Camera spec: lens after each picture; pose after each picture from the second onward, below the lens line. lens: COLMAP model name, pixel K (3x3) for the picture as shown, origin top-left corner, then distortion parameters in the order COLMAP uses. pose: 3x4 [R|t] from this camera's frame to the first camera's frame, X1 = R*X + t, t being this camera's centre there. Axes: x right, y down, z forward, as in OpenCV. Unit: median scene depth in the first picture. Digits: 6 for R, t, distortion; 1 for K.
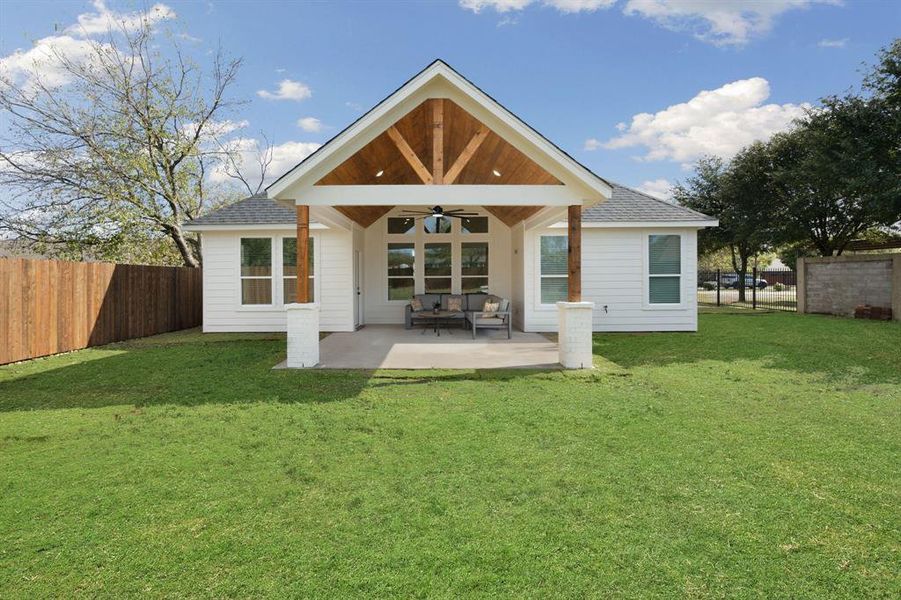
lens RADIAL K [[425.4, 0, 437.7], [0, 425.4, 272.0], [0, 0, 1]] dist [-0.003300, 0.000784]
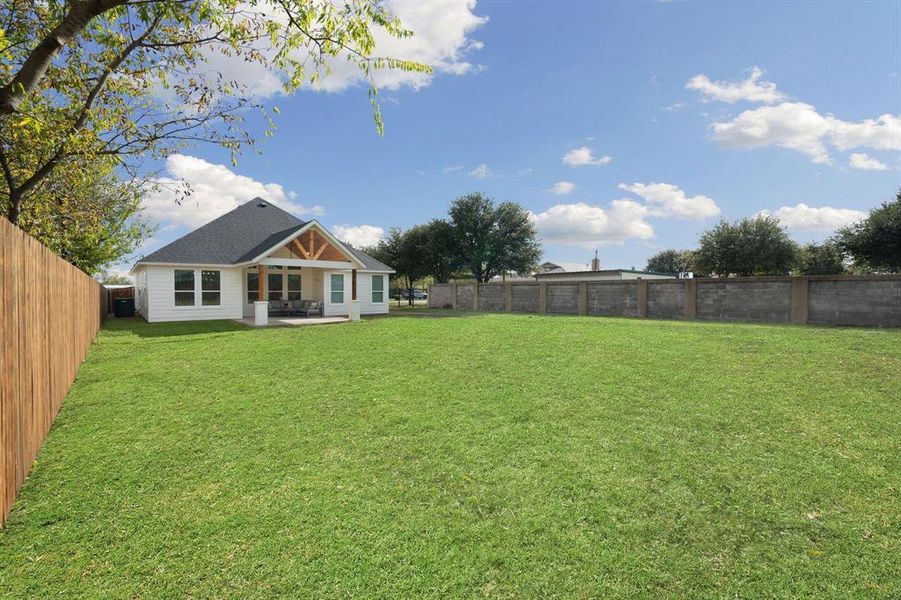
lens RADIAL K [[408.5, 0, 447.8], [0, 408.5, 295.5], [0, 0, 1]] dist [-0.006632, 0.001994]
pose [[0.771796, -0.000014, 0.635870, -0.675688], [-0.013566, 0.999772, 0.016487, -0.013668], [-0.635725, -0.021351, 0.771620, -1.119660]]
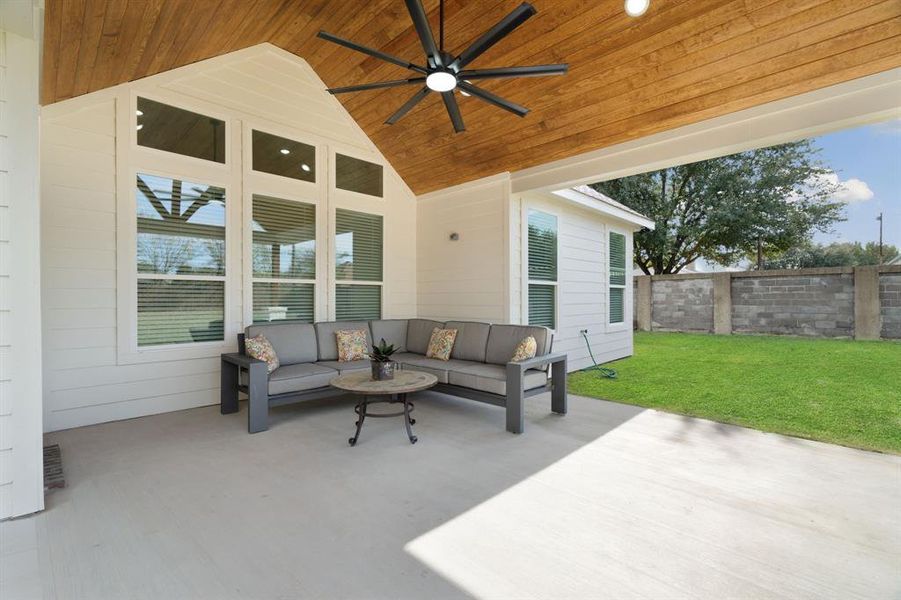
lens RADIAL K [[408.5, 0, 441.7], [0, 408.5, 295.6], [0, 0, 1]] dist [-0.006632, 0.001994]
pose [[0.688407, 0.010755, 0.725245, -0.211653], [-0.009108, 0.999939, -0.006183, 0.030686], [-0.725267, -0.002349, 0.688463, 0.699567]]
